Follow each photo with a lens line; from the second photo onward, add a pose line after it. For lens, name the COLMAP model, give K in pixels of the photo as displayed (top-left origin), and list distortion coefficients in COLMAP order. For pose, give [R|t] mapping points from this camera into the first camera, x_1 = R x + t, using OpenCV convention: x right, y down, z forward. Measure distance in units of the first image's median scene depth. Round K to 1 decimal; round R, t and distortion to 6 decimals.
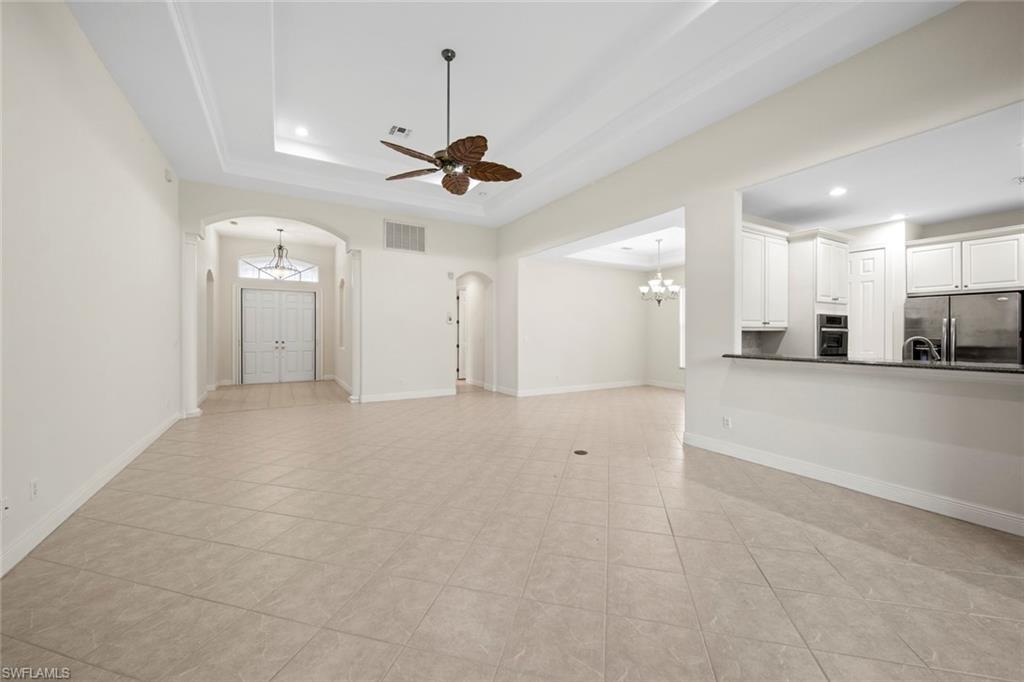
lens RADIAL K [[390.4, 0, 517.1], [0, 390.4, 331.7], [0, 0, 1]] dist [0.002296, -0.001581]
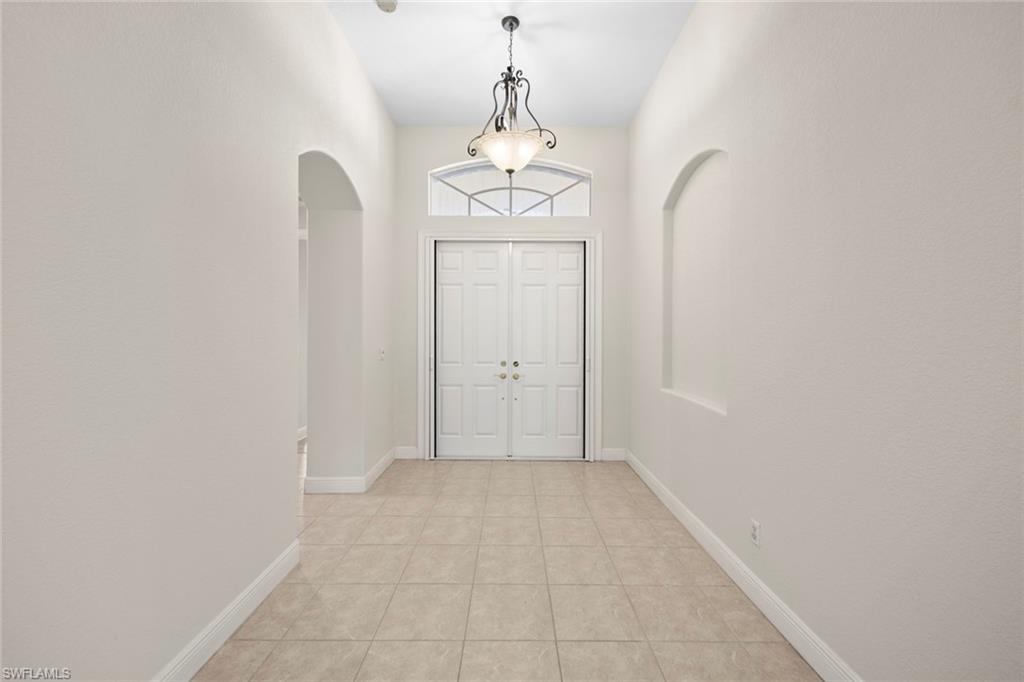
lens RADIAL K [[390.4, 0, 512.7], [0, 390.4, 337.4], [0, 0, 1]] dist [0.002296, -0.001581]
pose [[0.854811, 0.002660, -0.518932, -0.384135], [-0.002496, 0.999996, 0.001015, -0.002222], [0.518933, 0.000428, 0.854815, 0.639269]]
